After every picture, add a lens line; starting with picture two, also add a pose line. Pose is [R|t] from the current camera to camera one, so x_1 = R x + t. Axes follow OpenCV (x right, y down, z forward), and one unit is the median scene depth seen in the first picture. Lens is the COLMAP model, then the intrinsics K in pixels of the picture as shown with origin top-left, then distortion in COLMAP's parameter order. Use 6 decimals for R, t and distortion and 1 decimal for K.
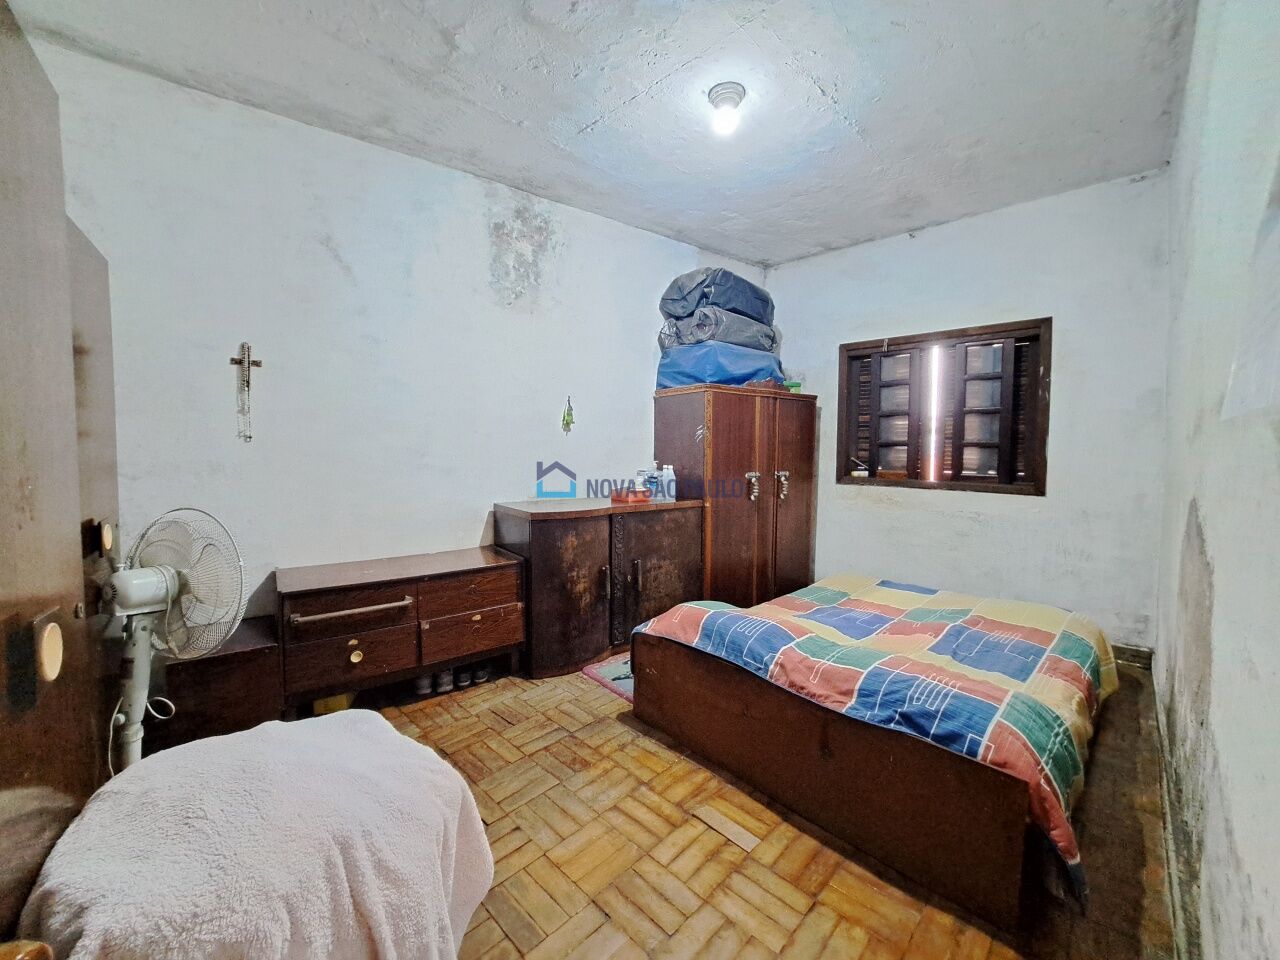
lens RADIAL K [[506.6, 0, 635.5], [0, 506.6, 477.2], [0, 0, 1]] dist [-0.014041, -0.000941]
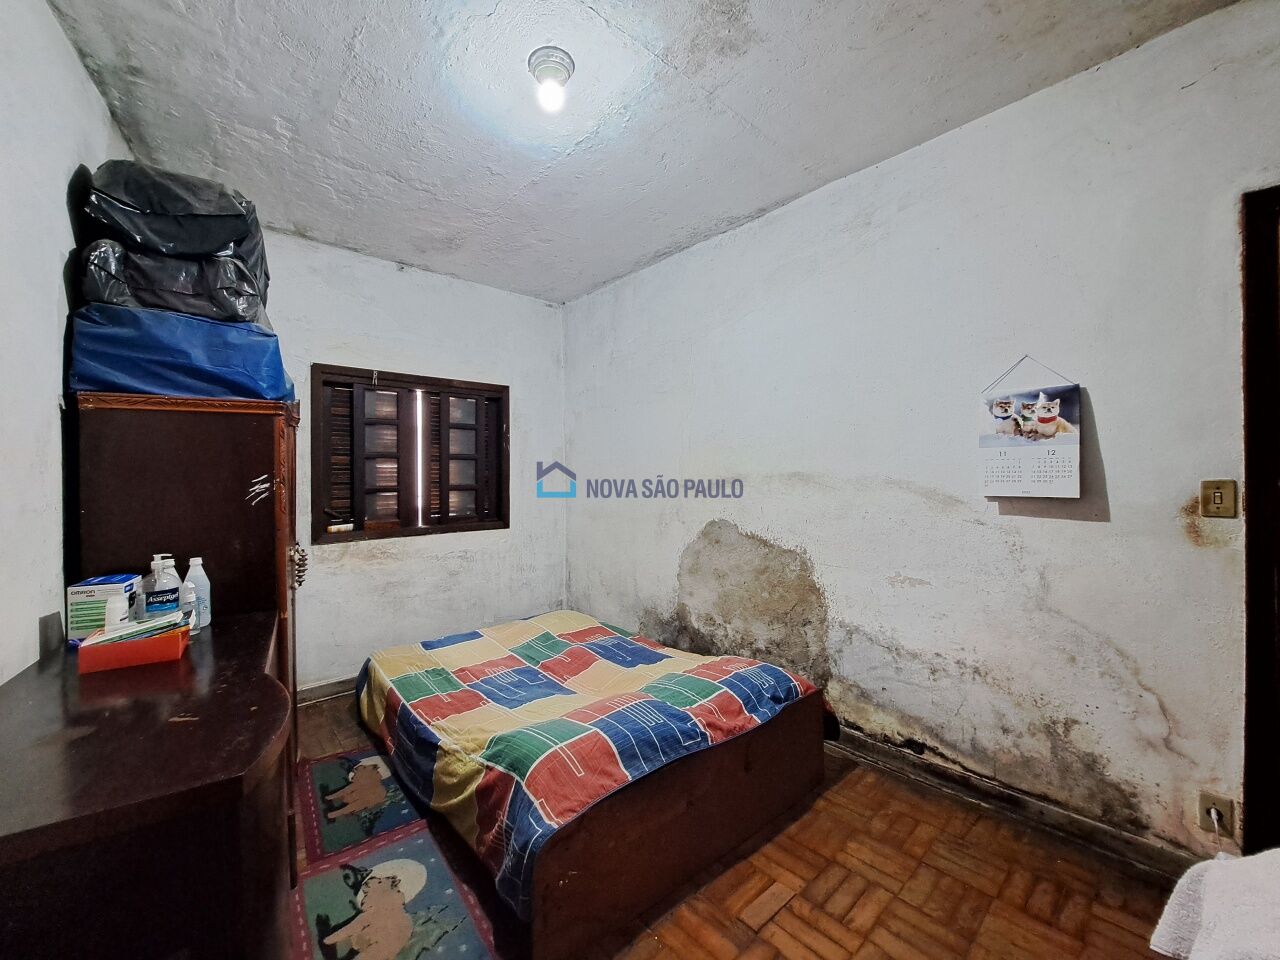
lens RADIAL K [[506.6, 0, 634.4], [0, 506.6, 474.2], [0, 0, 1]] dist [-0.014041, -0.000941]
pose [[0.053657, -0.014031, 0.998461, -0.420128], [0.064982, 0.997831, 0.010530, -0.088656], [-0.996443, 0.064317, 0.054452, 0.608729]]
